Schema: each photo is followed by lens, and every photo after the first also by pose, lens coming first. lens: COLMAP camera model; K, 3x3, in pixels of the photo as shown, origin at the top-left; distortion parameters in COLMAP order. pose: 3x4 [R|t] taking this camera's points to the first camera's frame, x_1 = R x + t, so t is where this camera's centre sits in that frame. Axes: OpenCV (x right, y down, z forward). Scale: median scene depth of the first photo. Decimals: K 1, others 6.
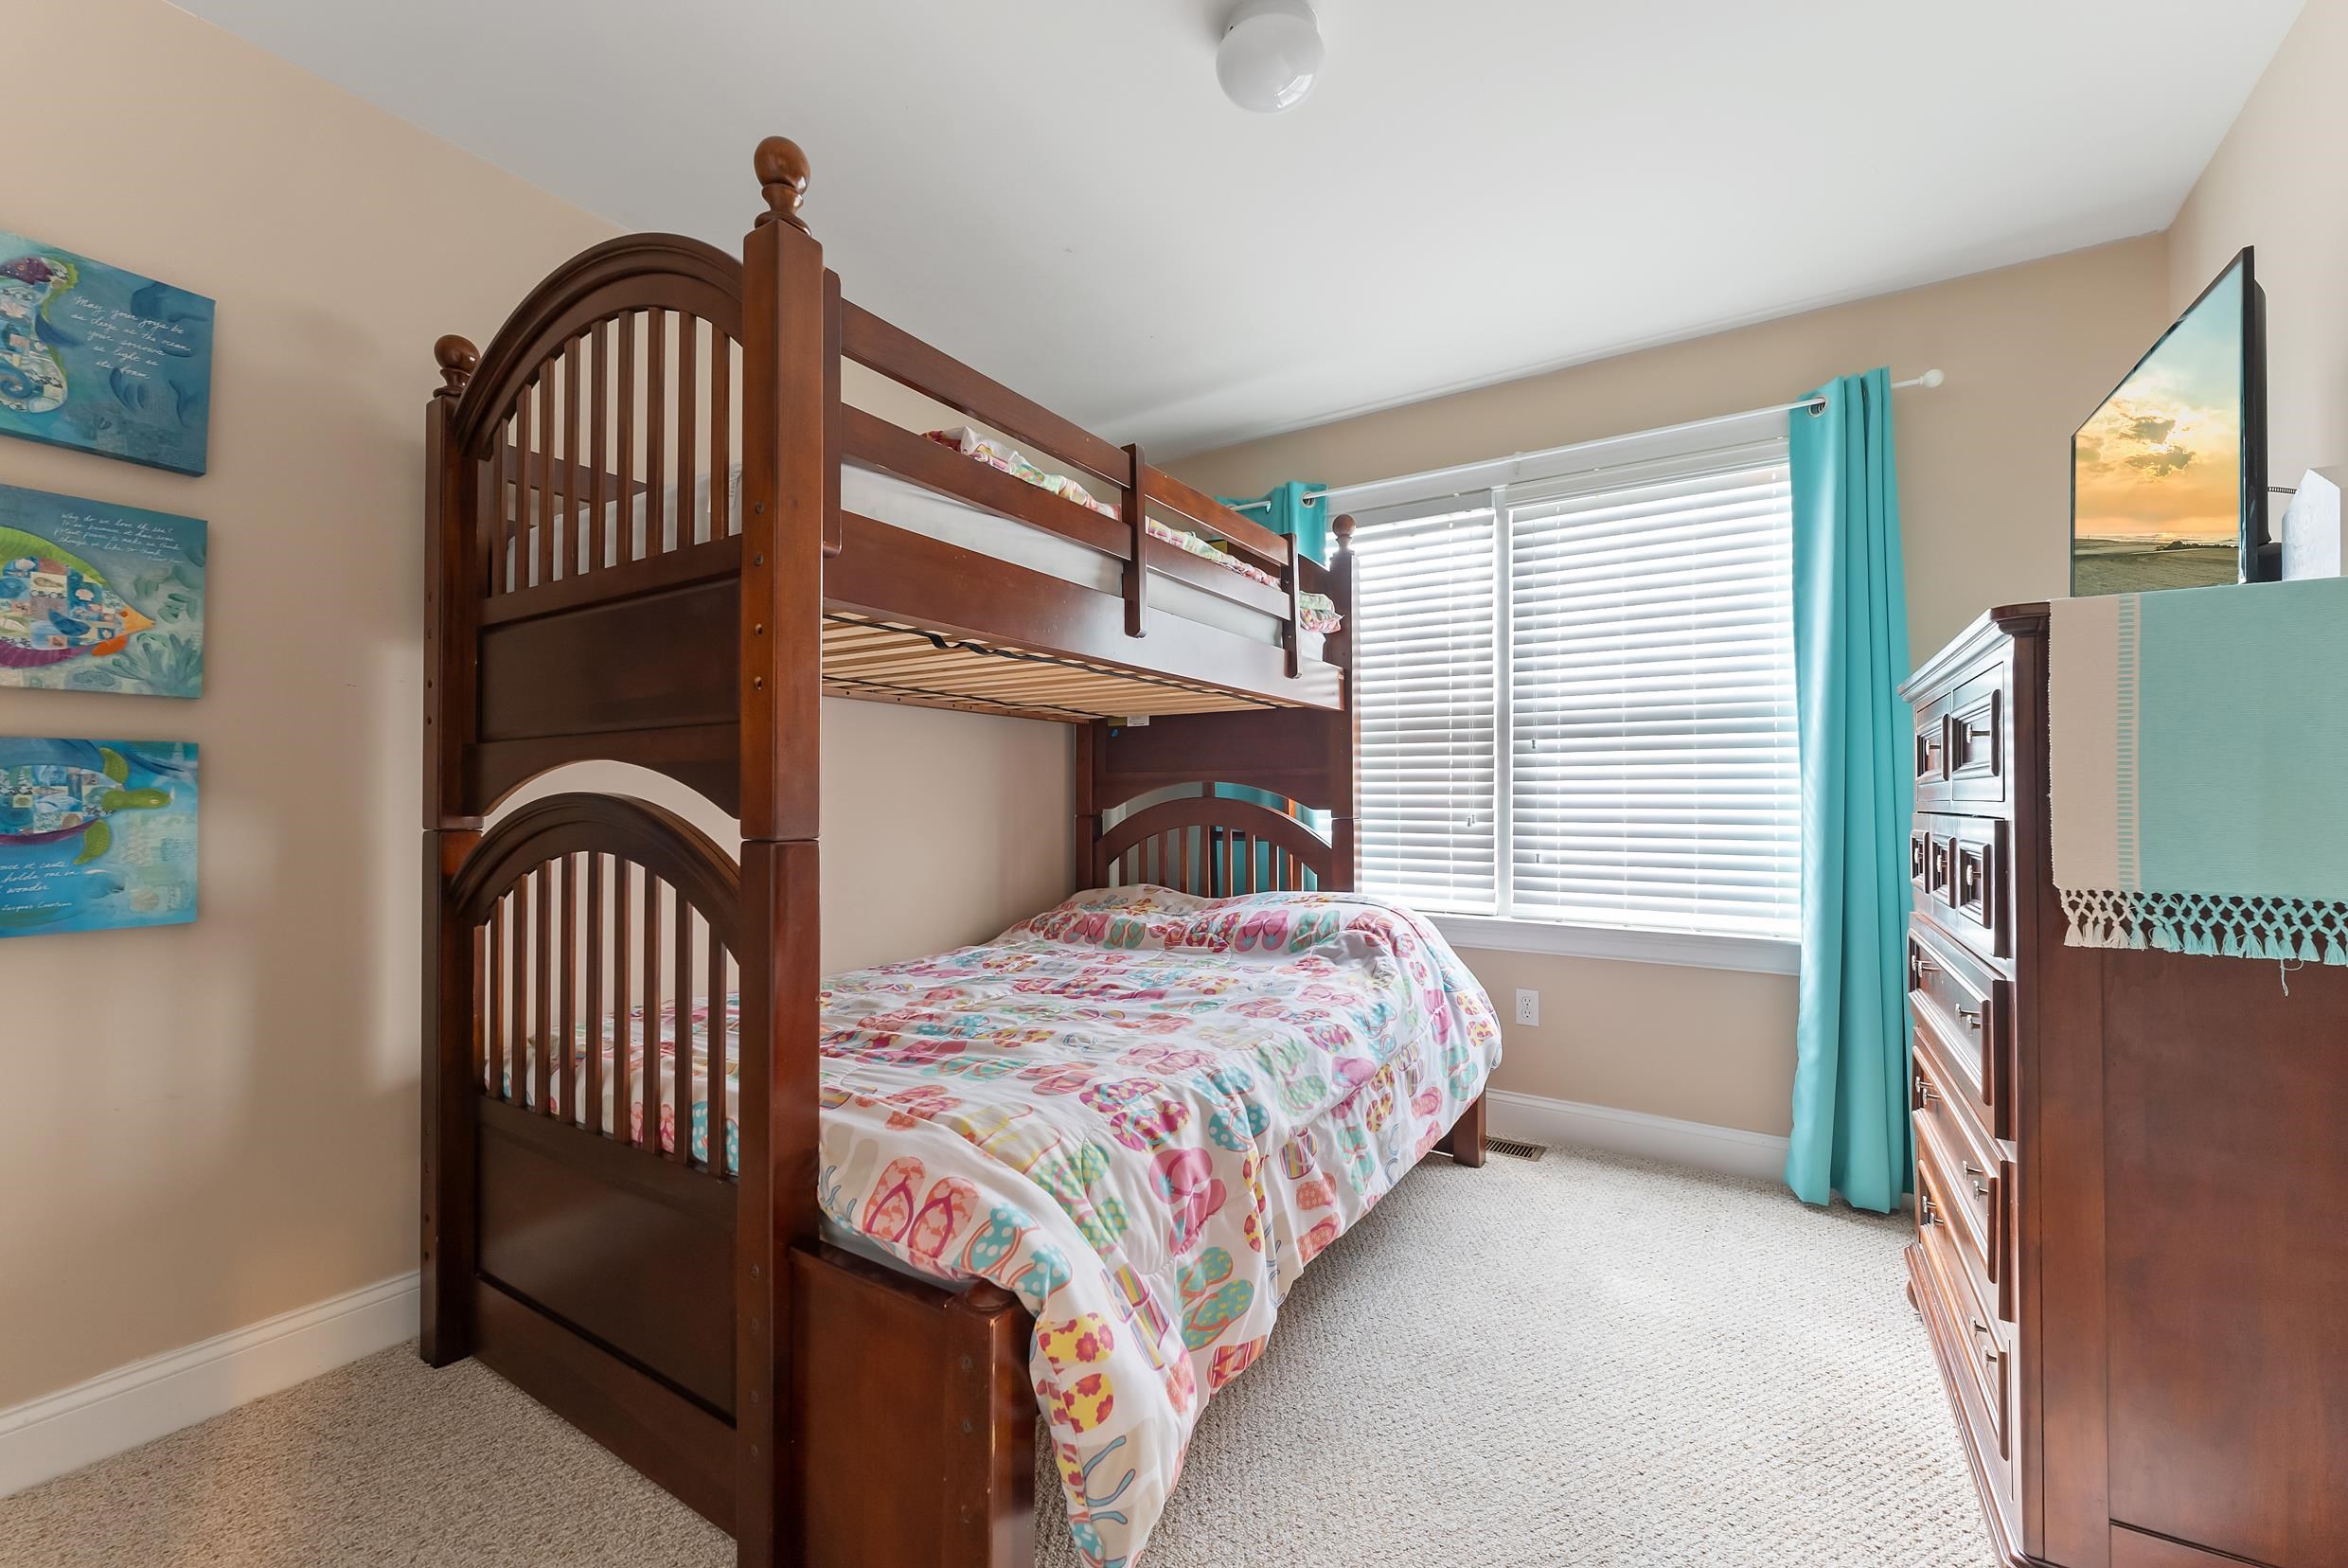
lens RADIAL K [[930.1, 0, 1174.0], [0, 930.1, 784.0], [0, 0, 1]] dist [0.001113, 0.000048]
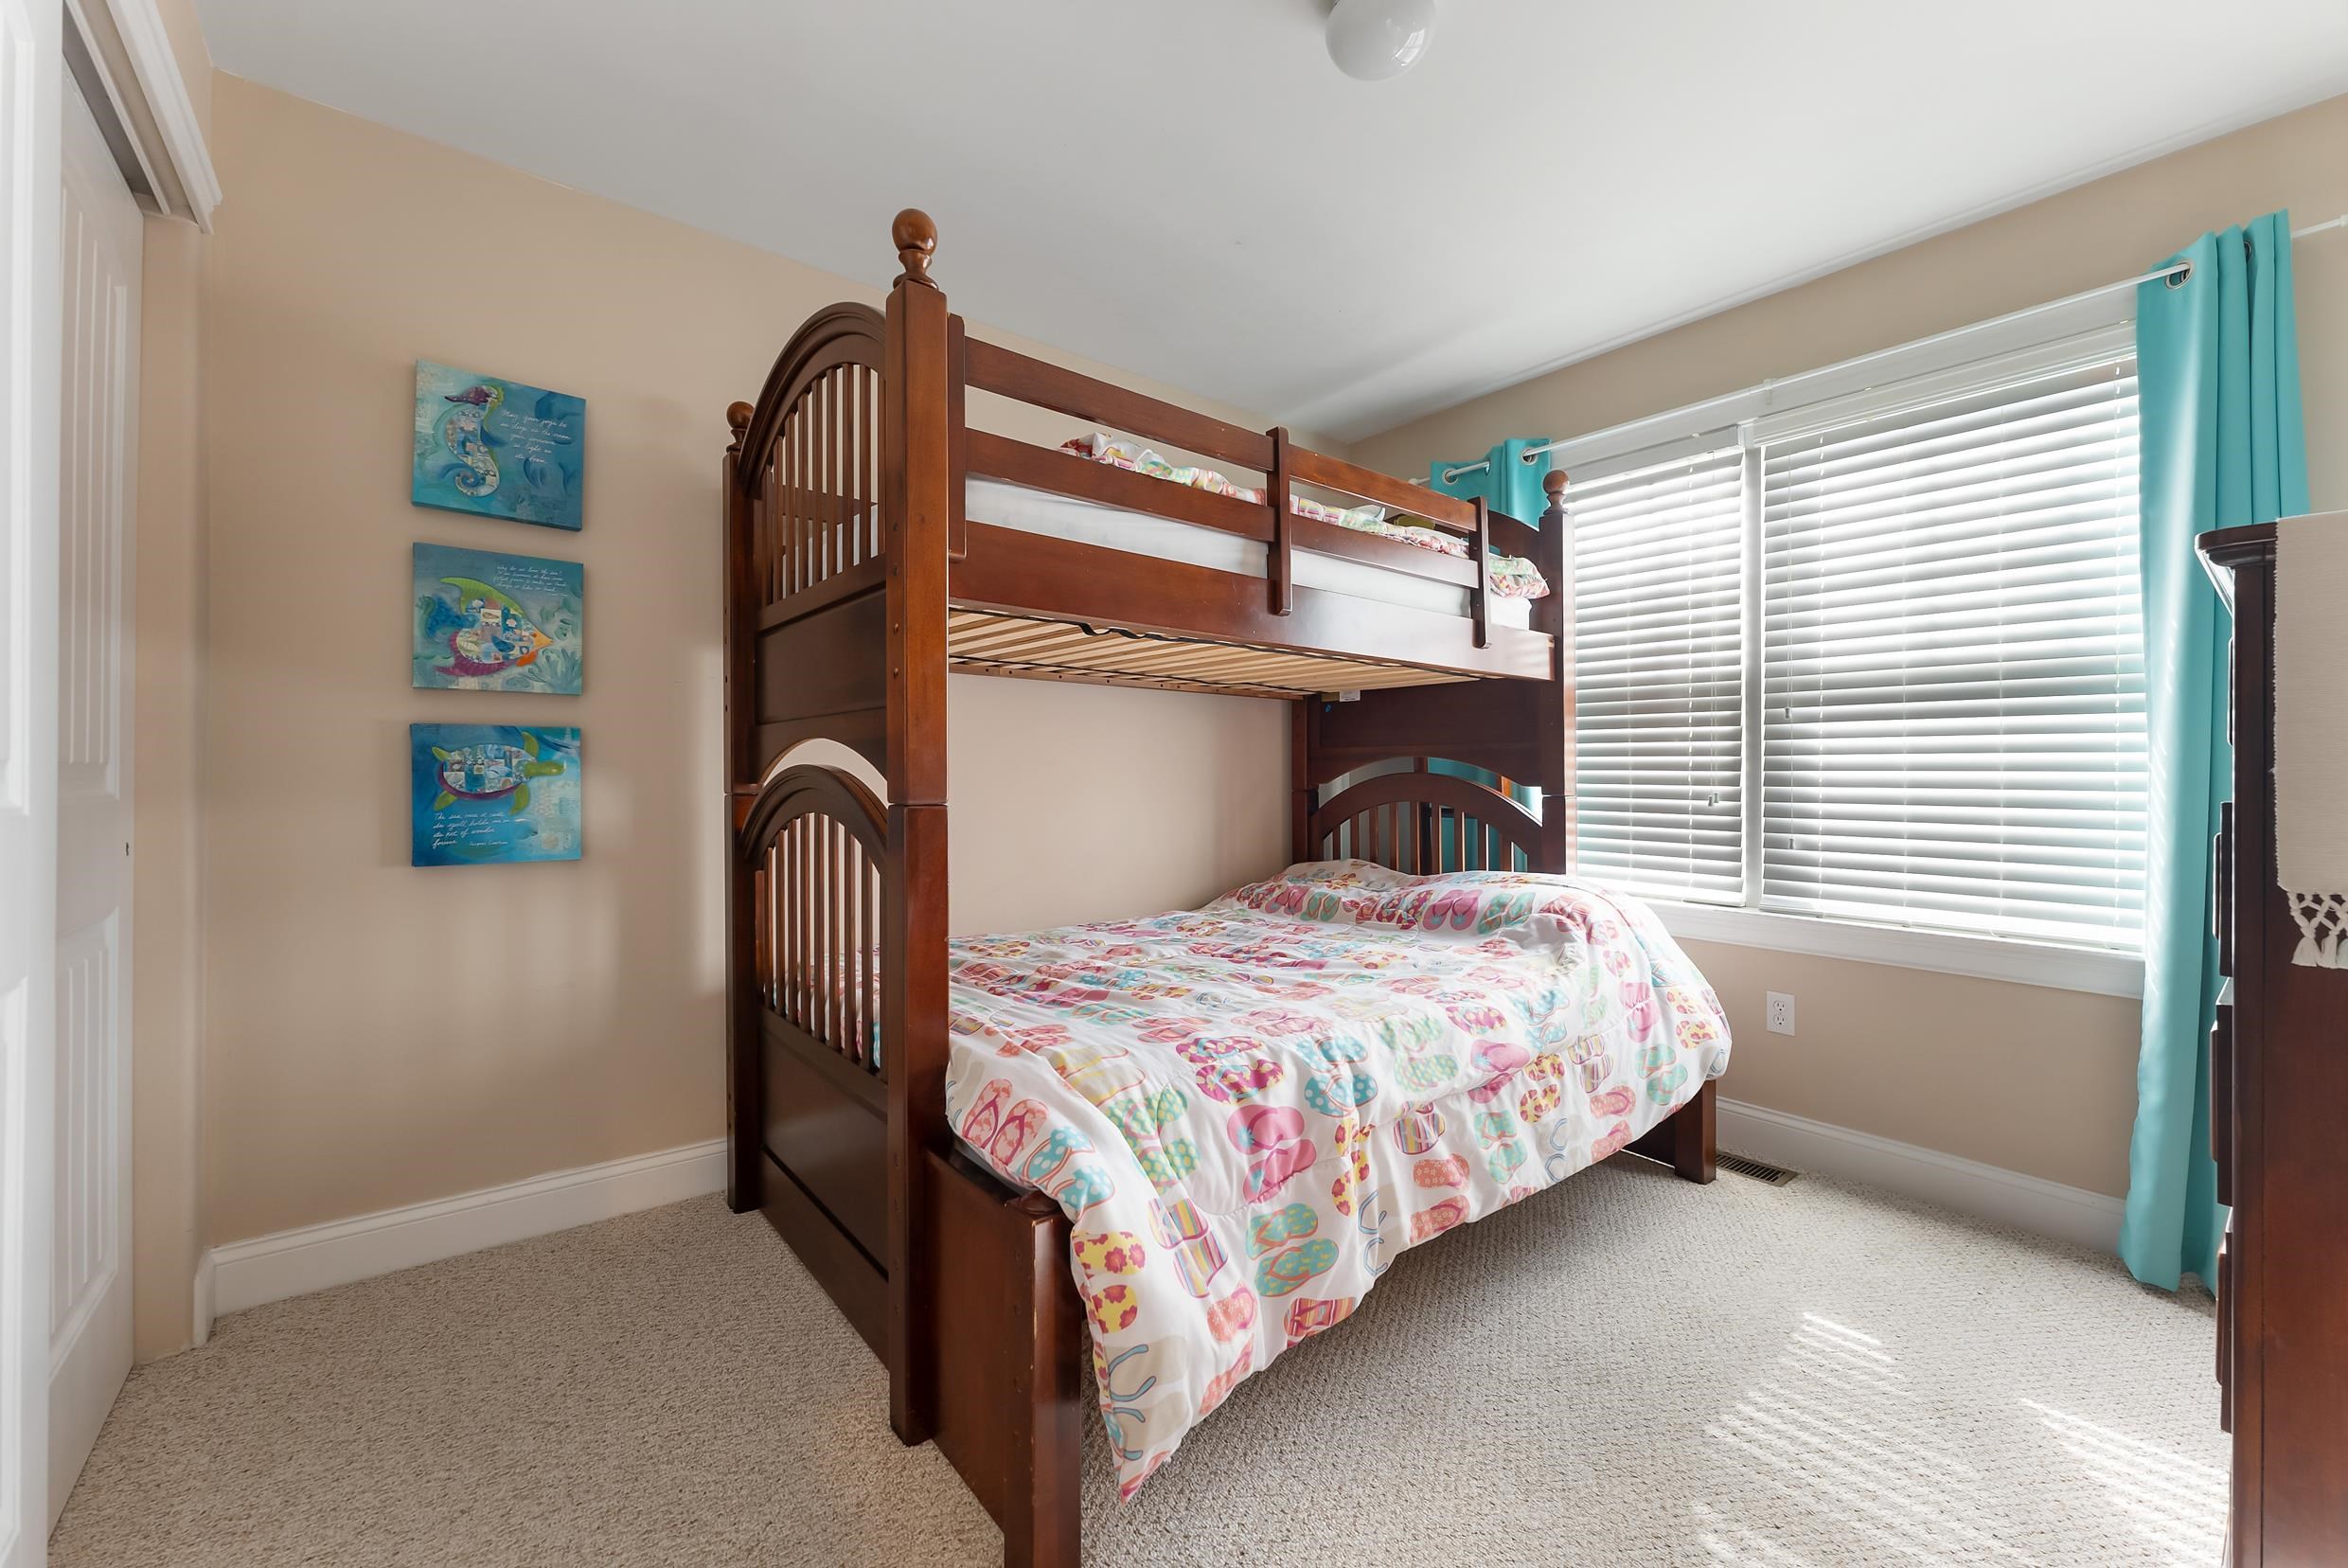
lens RADIAL K [[931.0, 0, 1177.9], [0, 931.0, 776.1], [0, 0, 1]] dist [0.001297, -0.000033]
pose [[0.949377, 0.006030, -0.314080, 0.193516], [-0.000622, 0.999850, 0.017315, 0.002249], [0.314137, -0.016243, 0.949239, -0.017903]]
